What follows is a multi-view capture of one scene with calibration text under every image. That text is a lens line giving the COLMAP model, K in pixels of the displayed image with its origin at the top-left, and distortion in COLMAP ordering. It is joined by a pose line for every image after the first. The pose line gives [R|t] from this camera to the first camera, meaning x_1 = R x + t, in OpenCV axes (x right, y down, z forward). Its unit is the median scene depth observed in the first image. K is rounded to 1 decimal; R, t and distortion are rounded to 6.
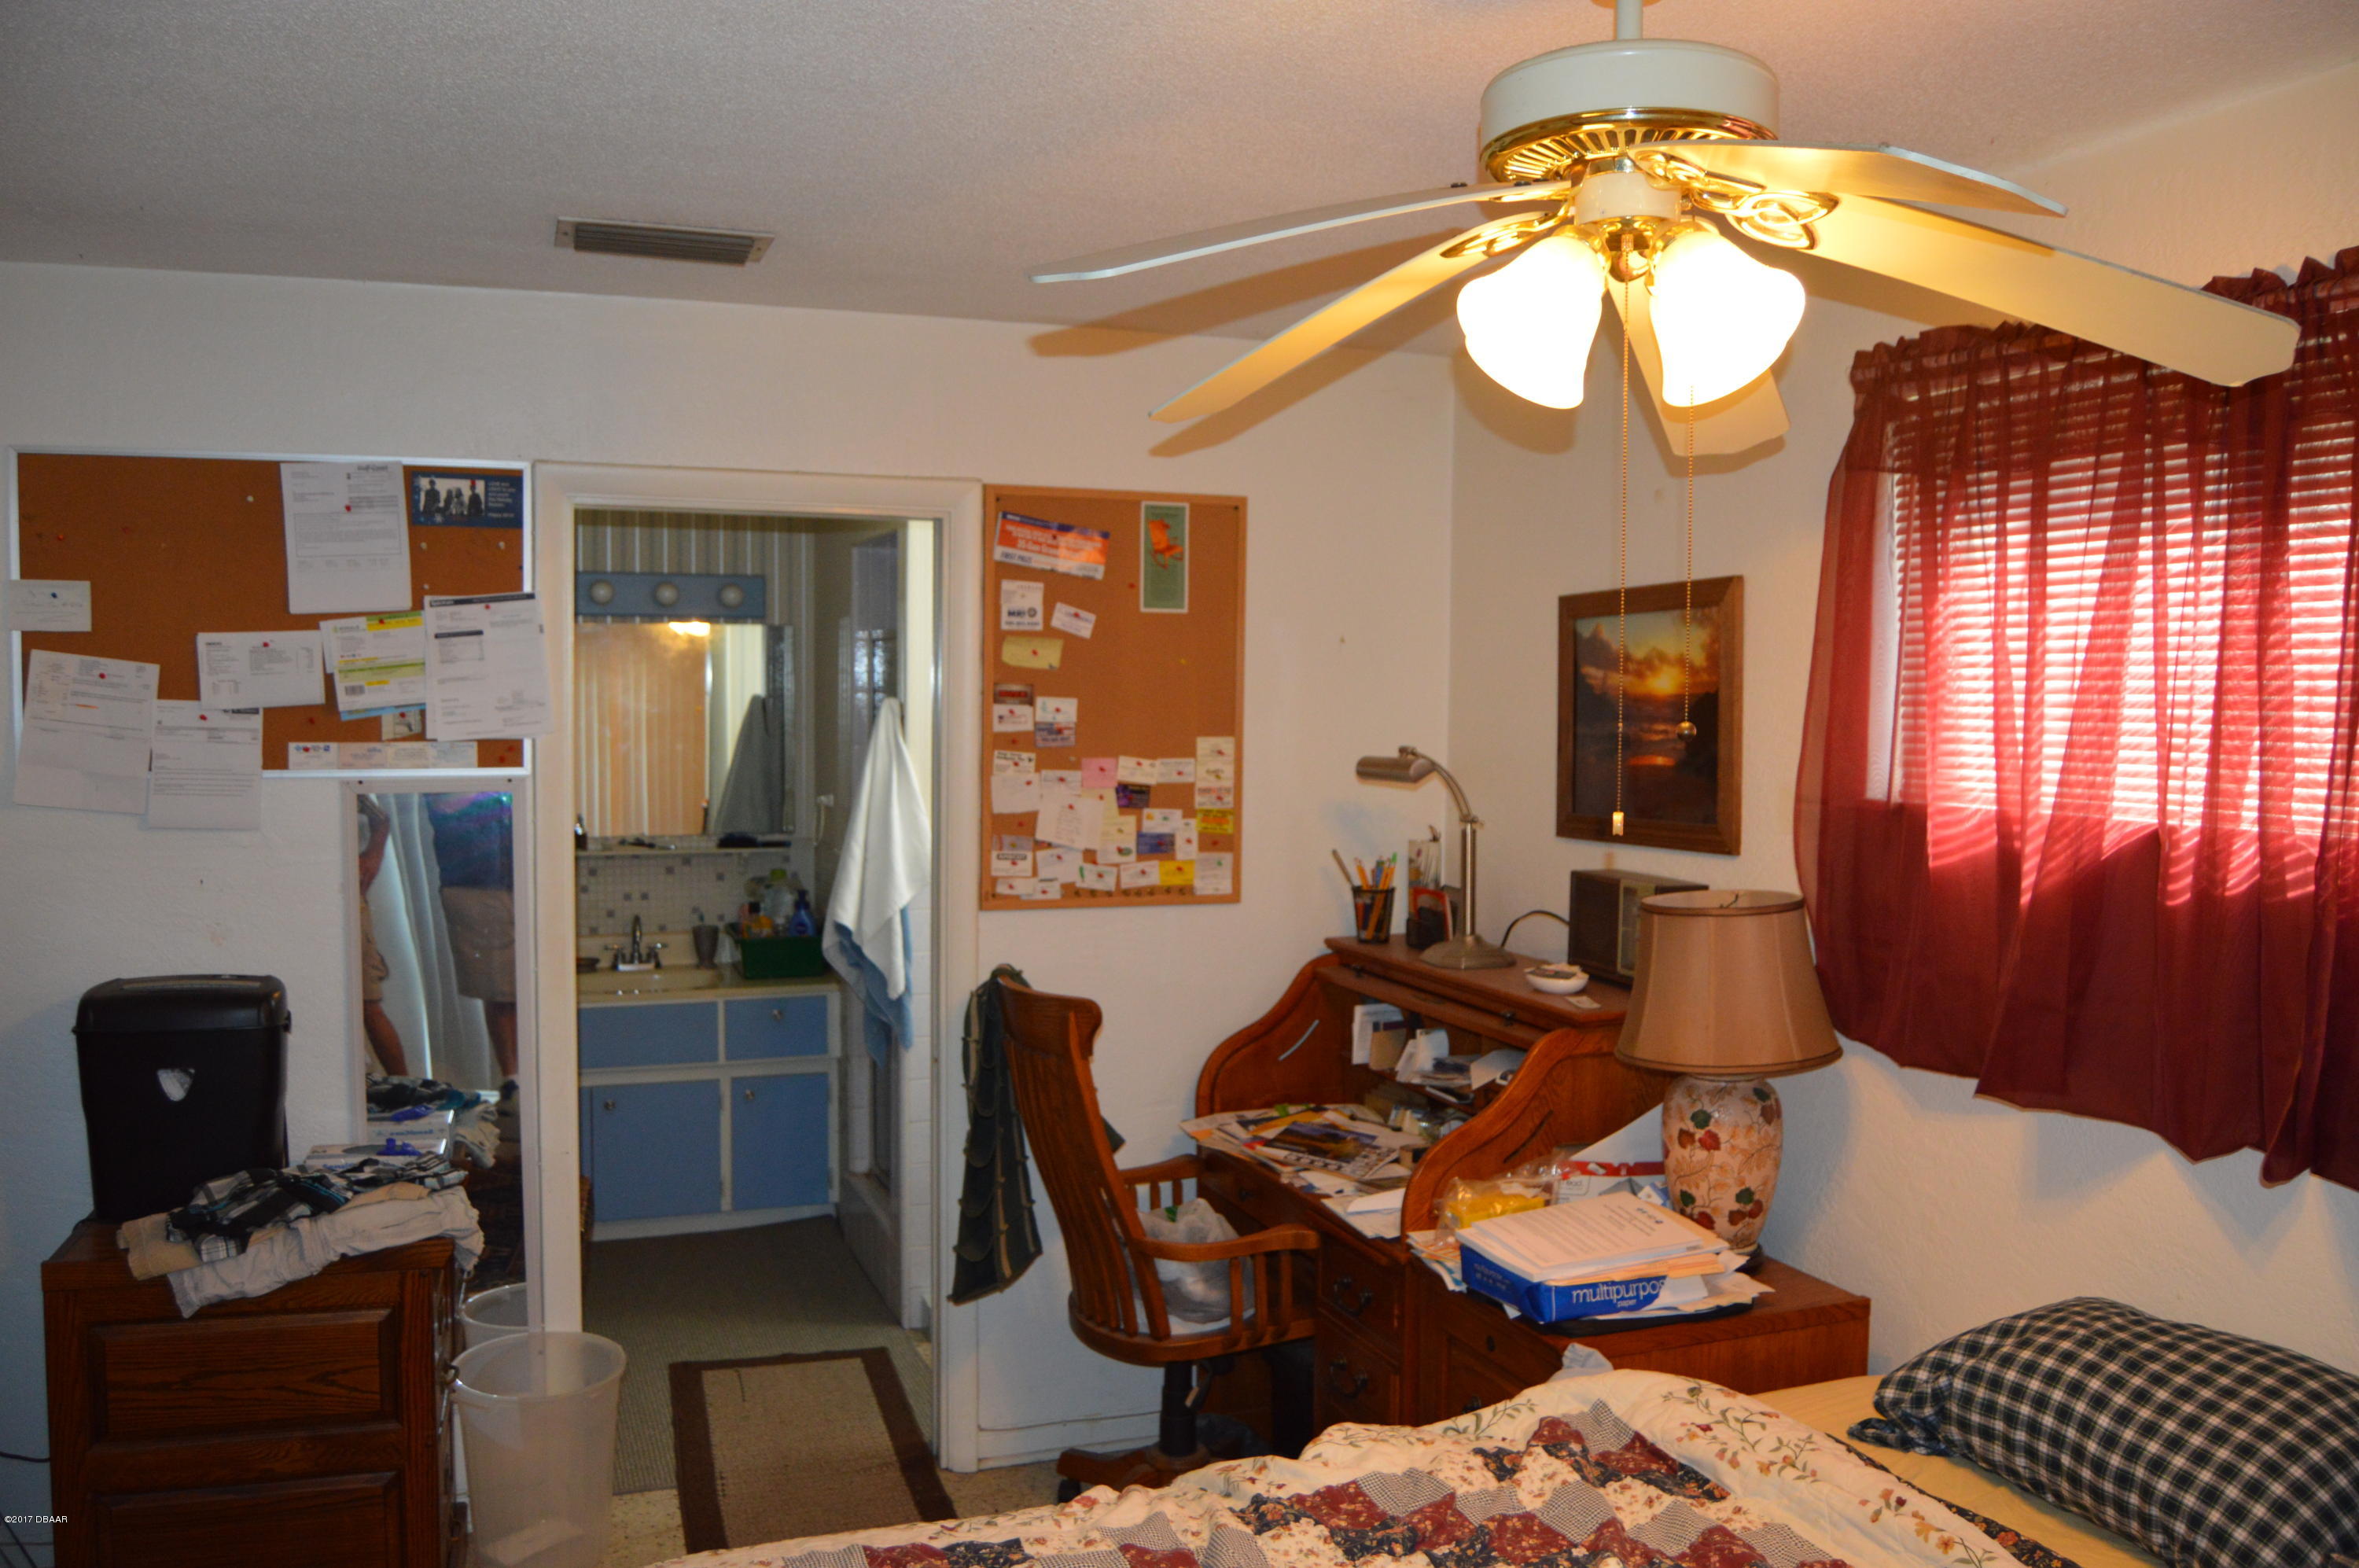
lens RADIAL K [[1865.6, 0, 1180.2], [0, 1865.6, 792.1], [0, 0, 1]] dist [-0.092164, 0.038647]
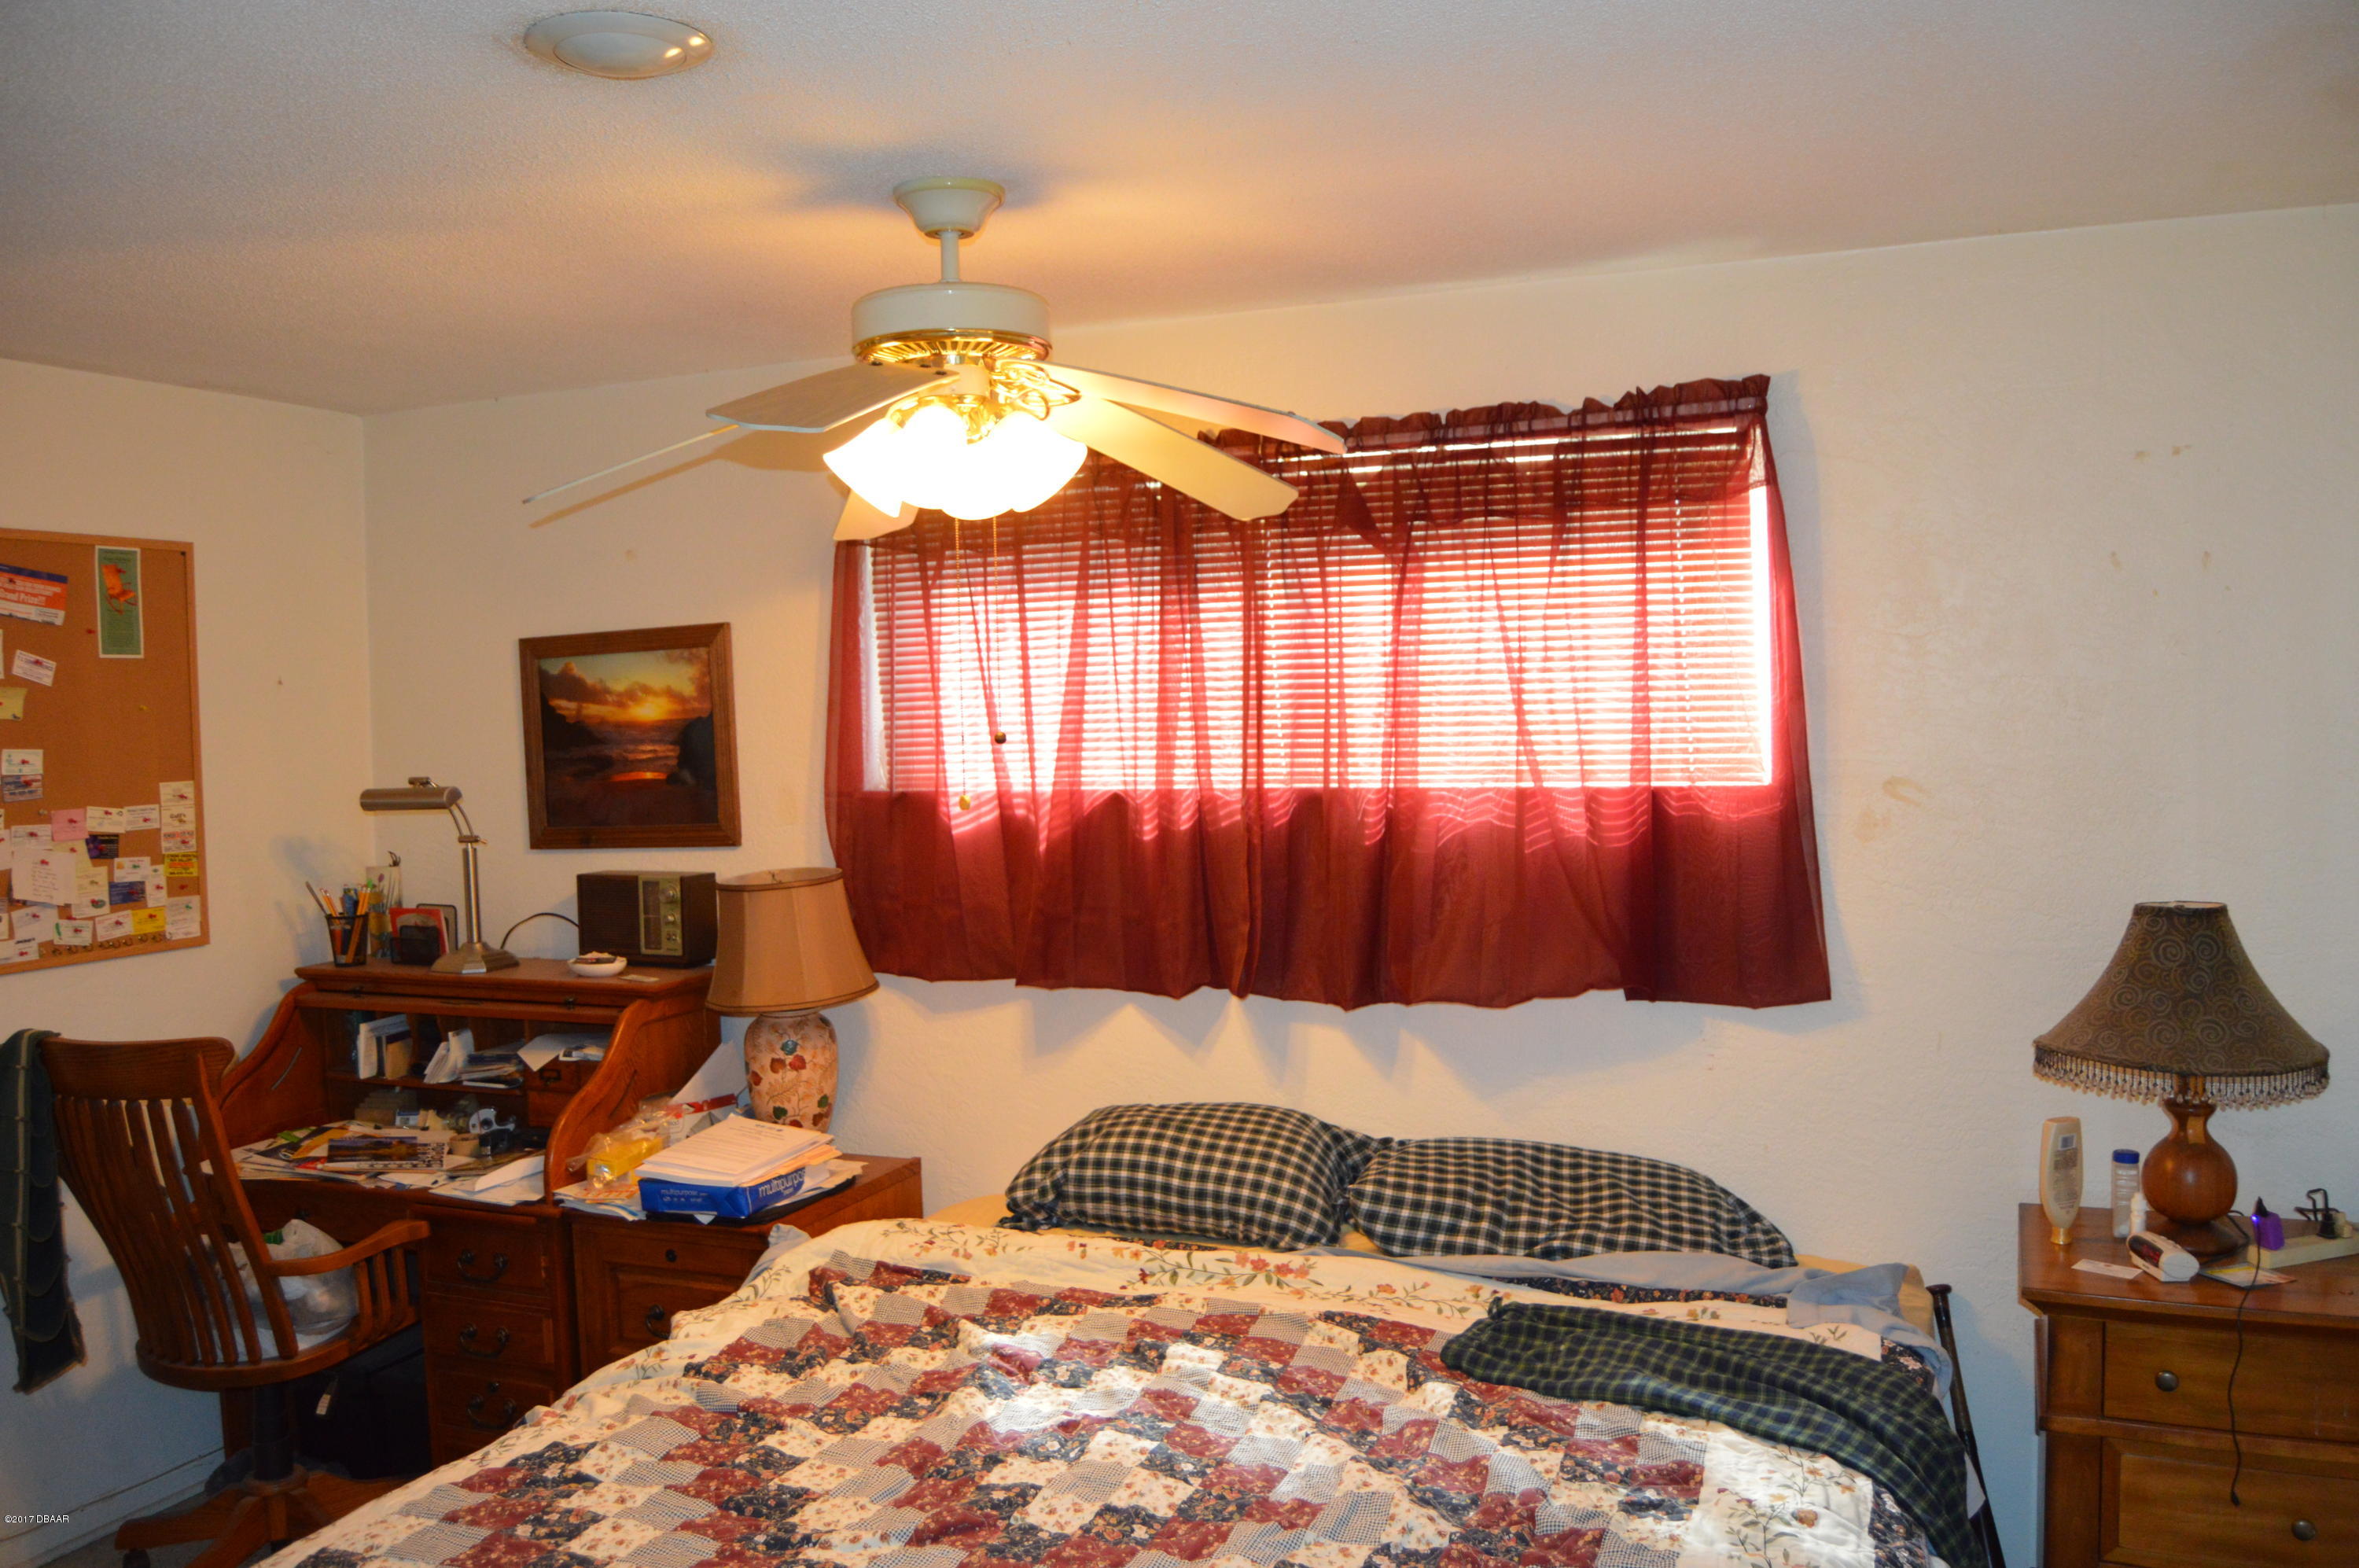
lens RADIAL K [[1865.6, 0, 1180.2], [0, 1865.6, 792.1], [0, 0, 1]] dist [-0.092164, 0.038647]
pose [[0.680893, -0.062628, 0.729700, -0.392546], [0.072097, 0.997229, 0.018315, -0.003413], [-0.728825, 0.040139, 0.683522, -0.073208]]
